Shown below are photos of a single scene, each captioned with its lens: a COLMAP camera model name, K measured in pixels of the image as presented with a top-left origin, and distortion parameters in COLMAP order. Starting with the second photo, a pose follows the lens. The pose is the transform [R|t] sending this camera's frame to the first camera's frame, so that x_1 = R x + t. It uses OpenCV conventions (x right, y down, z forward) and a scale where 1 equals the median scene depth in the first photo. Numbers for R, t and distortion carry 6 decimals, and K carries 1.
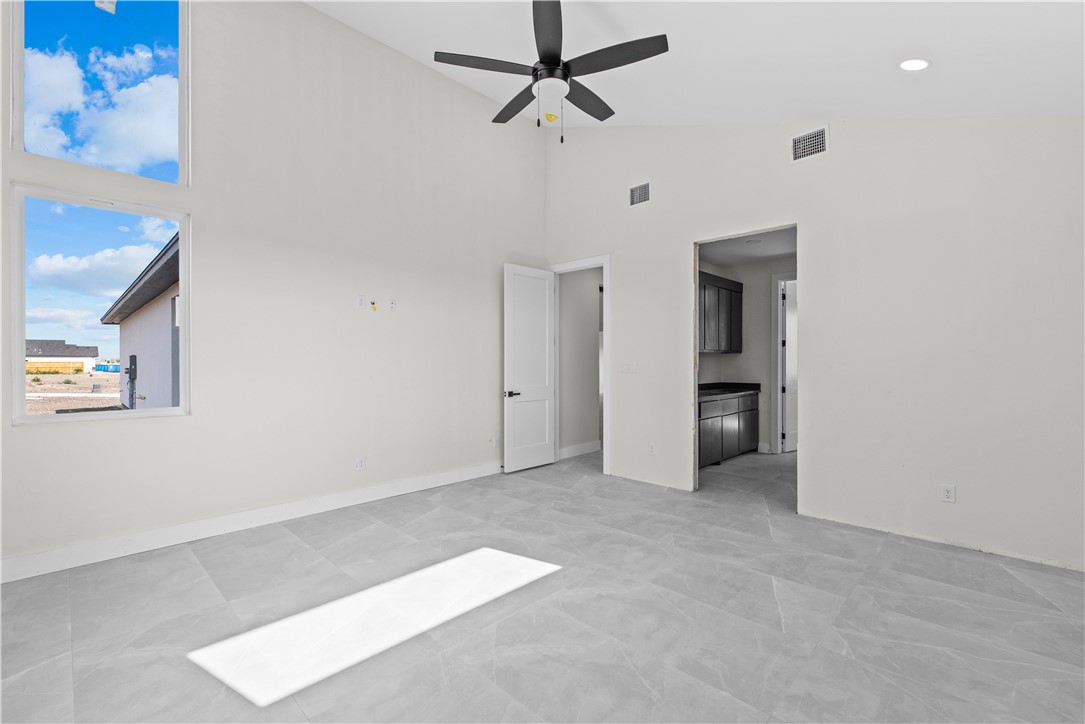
lens RADIAL K [[462.4, 0, 542.5], [0, 462.4, 362.0], [0, 0, 1]] dist [-0.003000, -0.000200]
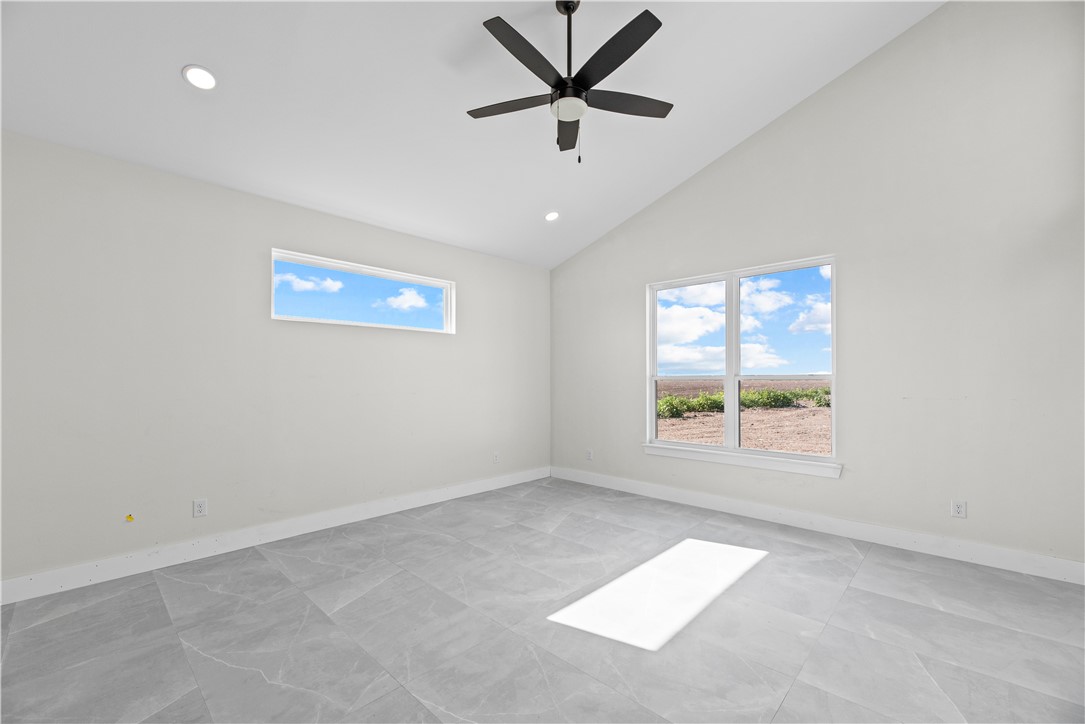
lens RADIAL K [[444.1, 0, 541.3], [0, 444.1, 380.6], [0, 0, 1]] dist [0.000171, 0.000004]
pose [[-0.999932, 0.001451, -0.011578, 0.095455], [0.001406, 0.999991, 0.003902, -0.001732], [0.011583, 0.003885, -0.999925, 2.052736]]
